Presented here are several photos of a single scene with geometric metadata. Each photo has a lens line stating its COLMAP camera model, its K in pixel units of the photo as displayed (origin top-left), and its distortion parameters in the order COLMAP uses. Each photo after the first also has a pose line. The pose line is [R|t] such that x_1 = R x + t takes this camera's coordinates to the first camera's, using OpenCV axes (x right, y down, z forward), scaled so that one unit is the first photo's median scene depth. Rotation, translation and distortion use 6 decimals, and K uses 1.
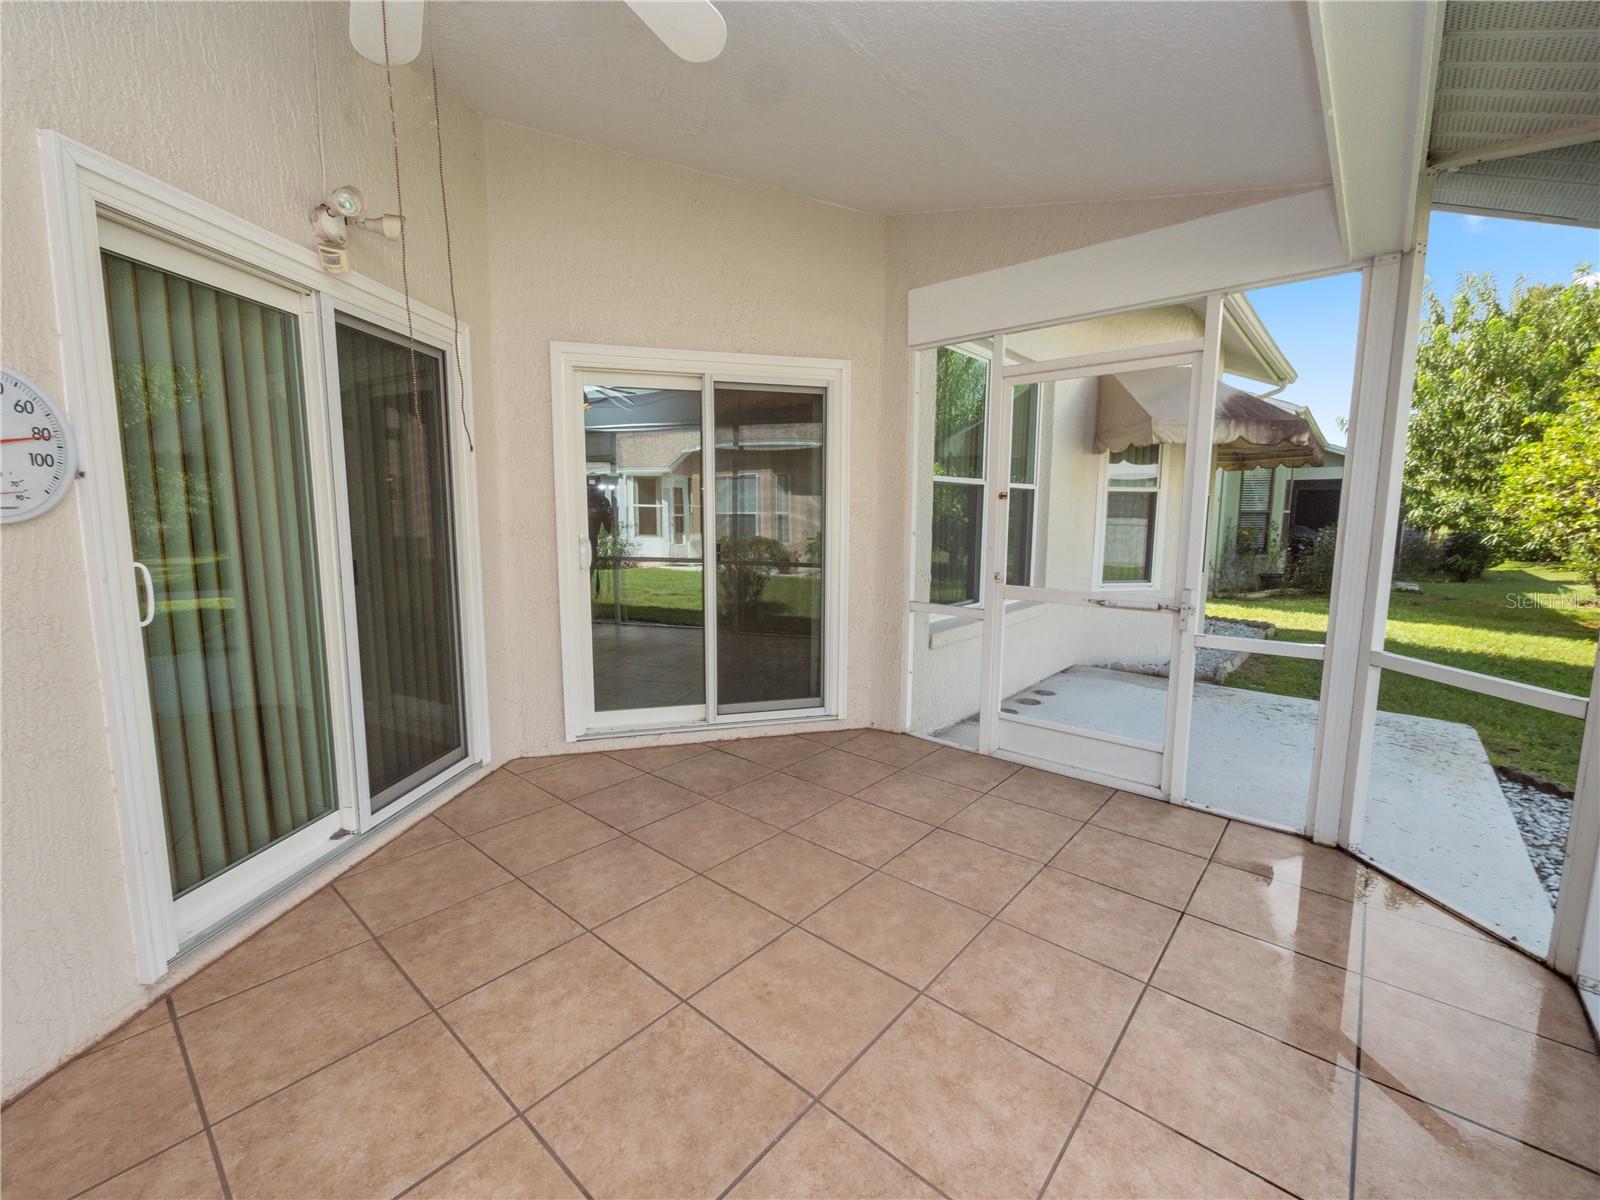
lens RADIAL K [[671.1, 0, 788.9], [0, 671.1, 593.6], [0, 0, 1]] dist [-0.008571, 0.001029]
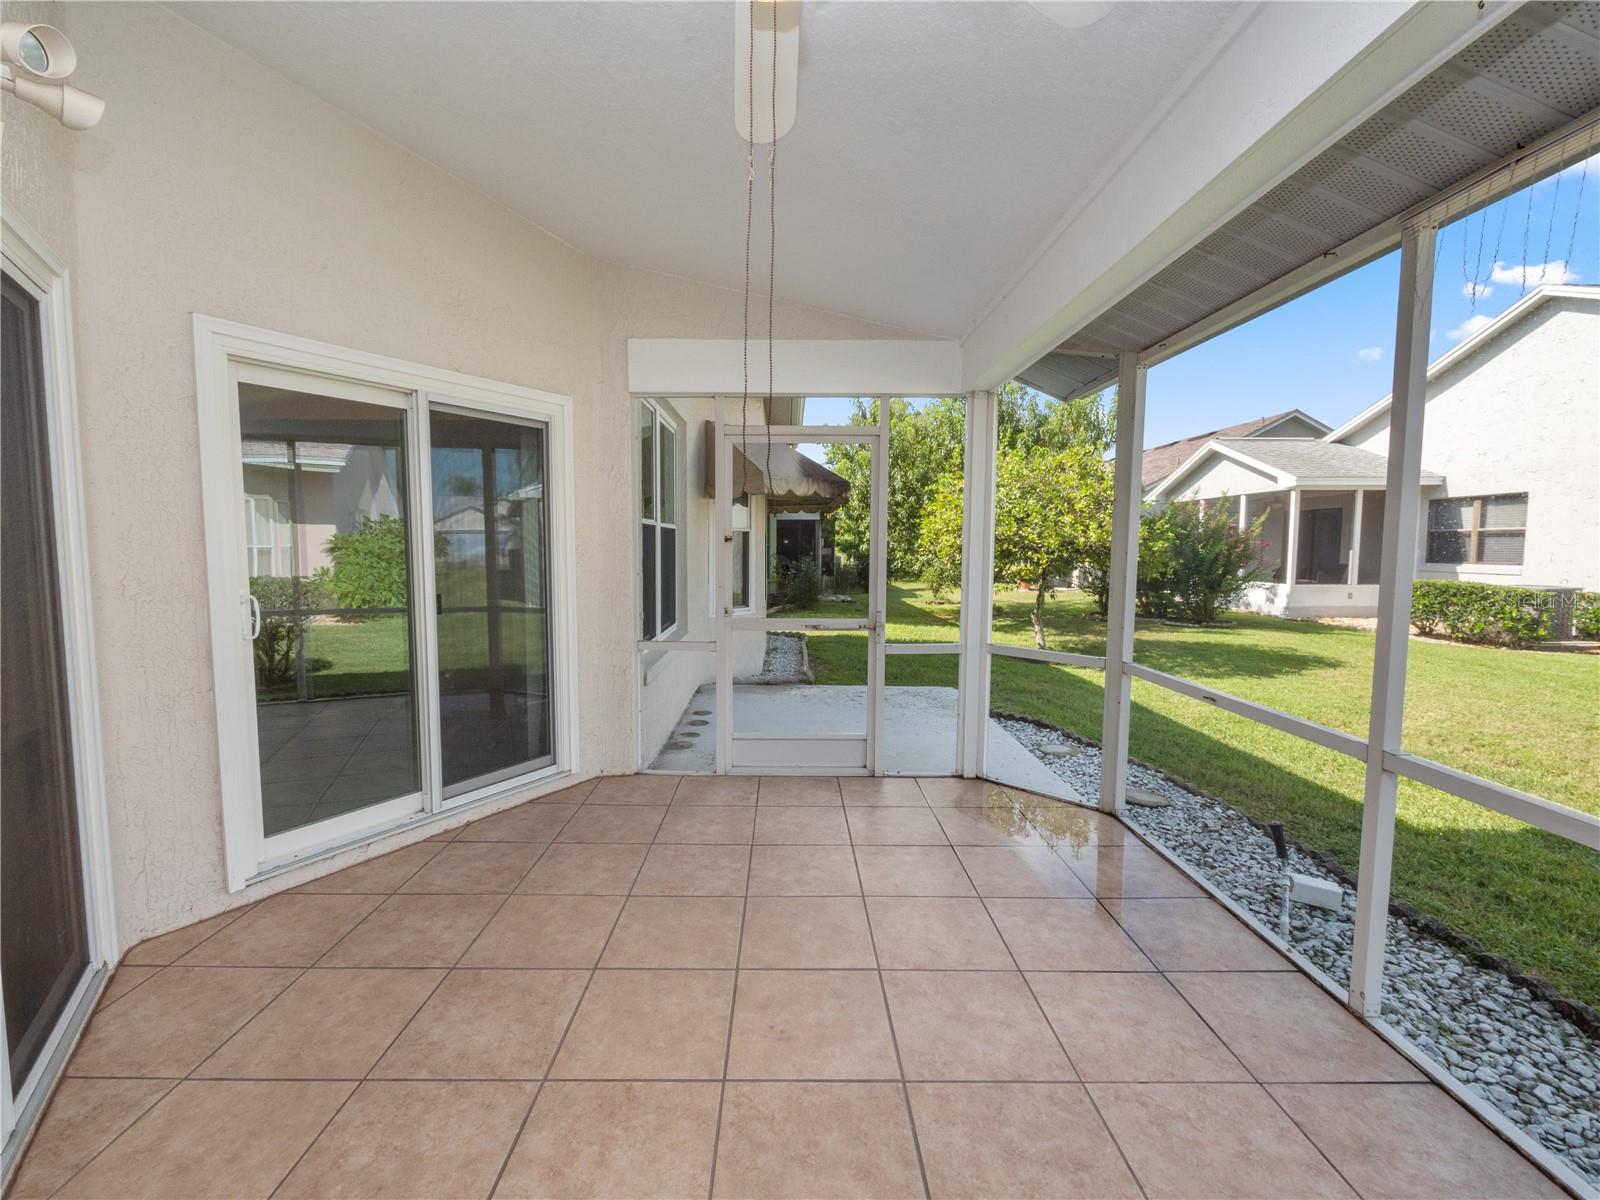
lens RADIAL K [[671.1, 0, 793.0], [0, 671.1, 589.8], [0, 0, 1]] dist [-0.008571, 0.001029]
pose [[0.746531, -0.043493, 0.663927, -0.339792], [0.076887, 0.996815, -0.021152, -0.028149], [-0.660893, 0.066838, 0.747498, 0.090073]]
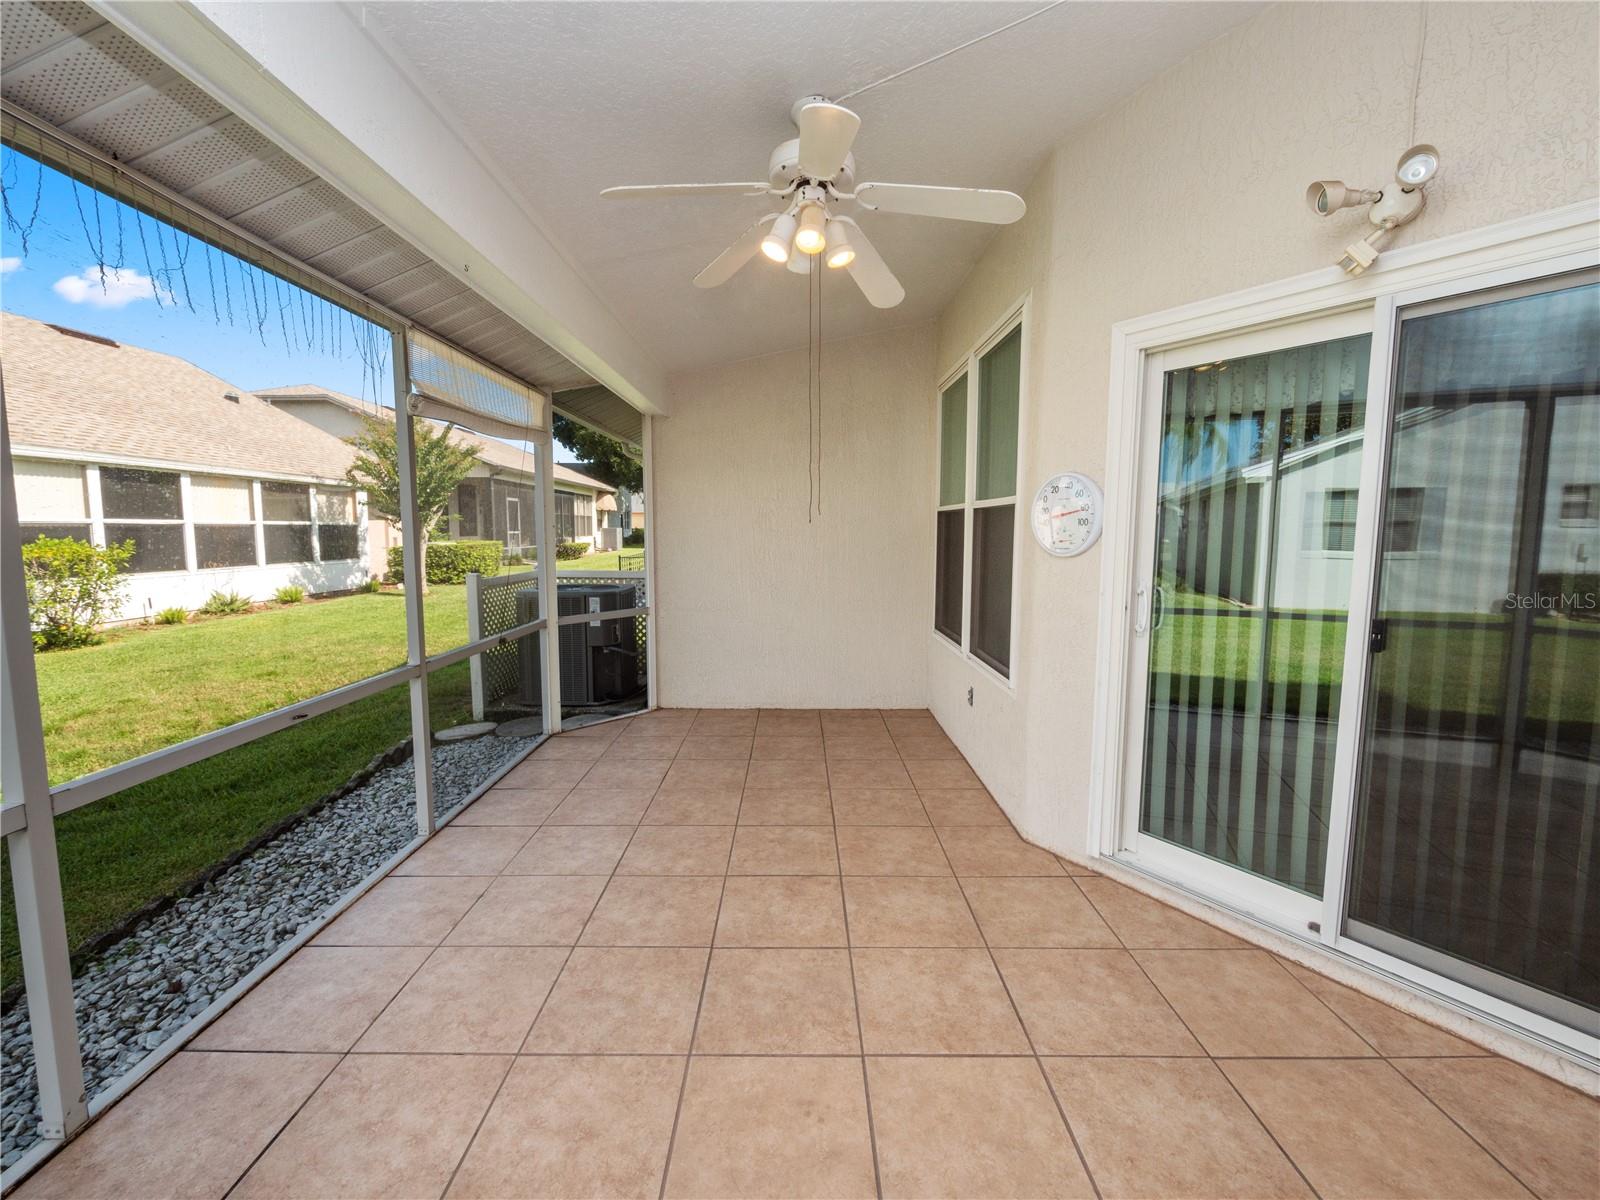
lens RADIAL K [[671.1, 0, 794.0], [0, 671.1, 598.1], [0, 0, 1]] dist [-0.008571, 0.001029]
pose [[-0.754633, 0.061163, -0.653290, 0.259261], [-0.082656, 0.978853, 0.187122, -0.111785], [0.650920, 0.195207, -0.733620, 0.758953]]
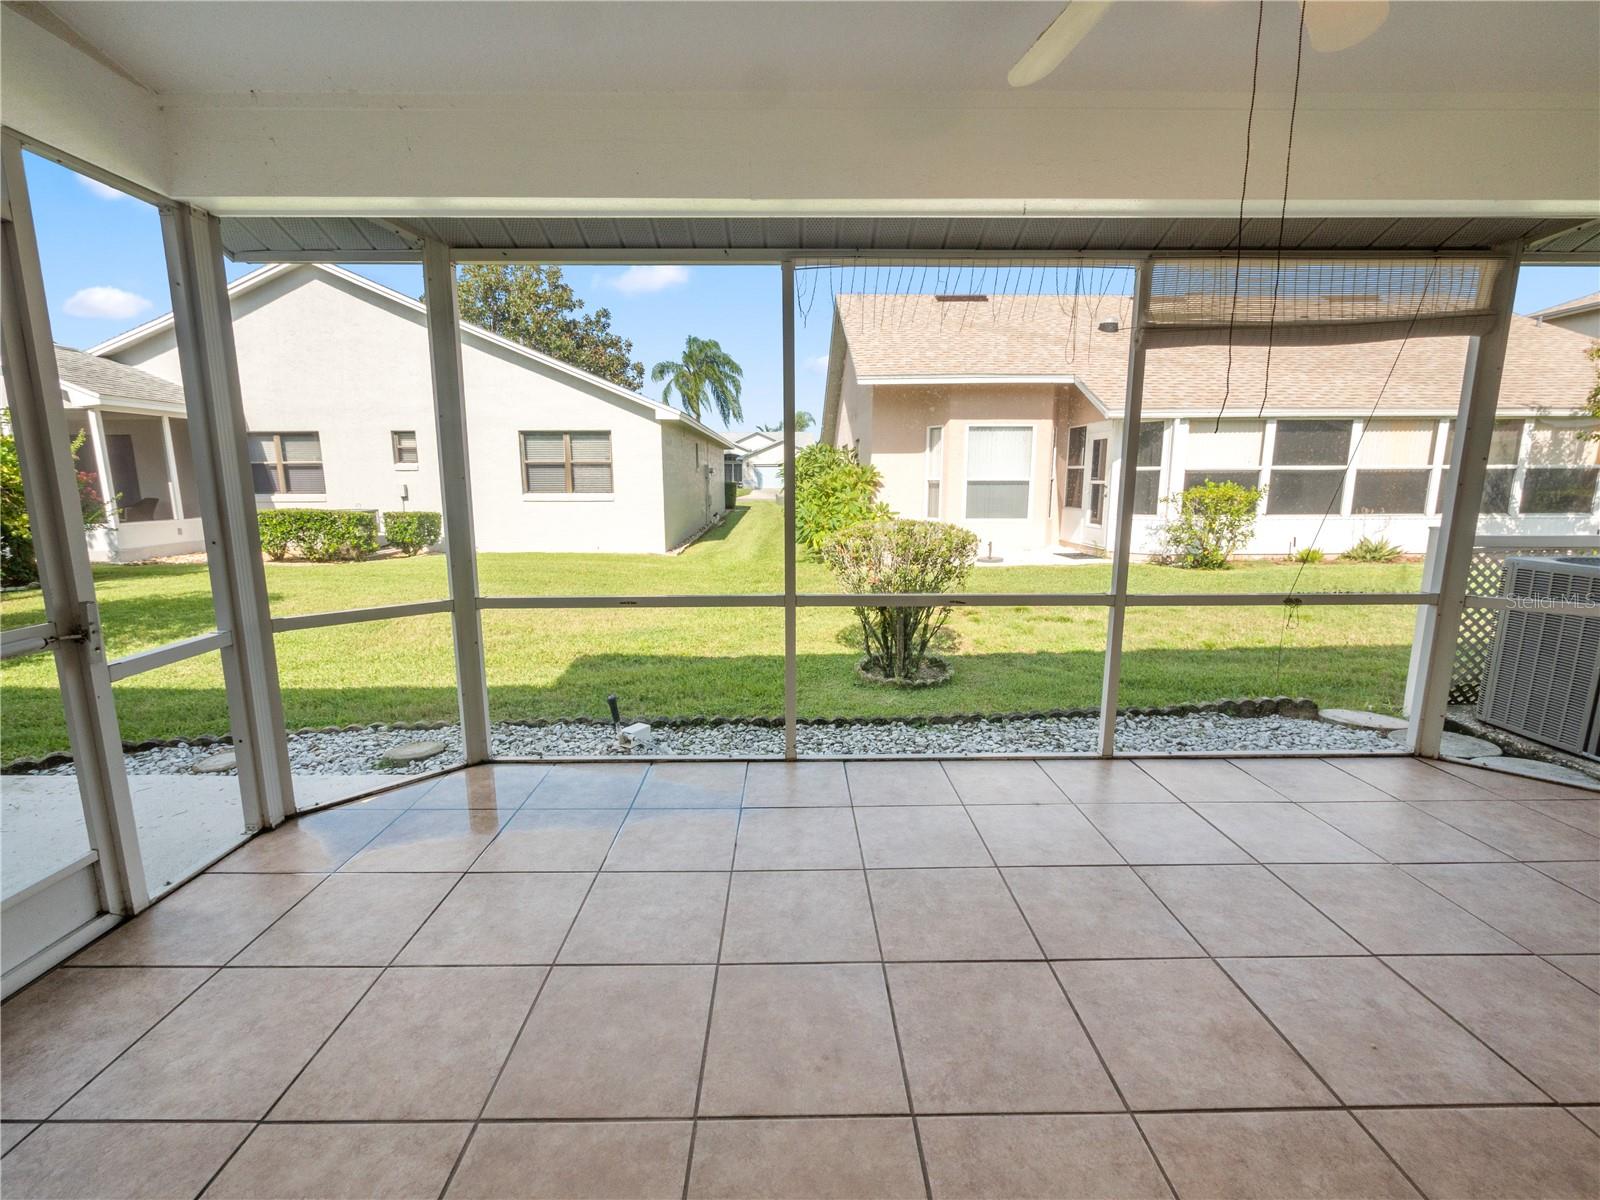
lens RADIAL K [[671.1, 0, 787.3], [0, 671.1, 595.6], [0, 0, 1]] dist [-0.008571, 0.001029]
pose [[-0.660006, -0.128727, 0.740150, -0.279391], [0.090789, 0.964323, 0.248674, -0.092758], [-0.745755, 0.231324, -0.624772, 0.726366]]
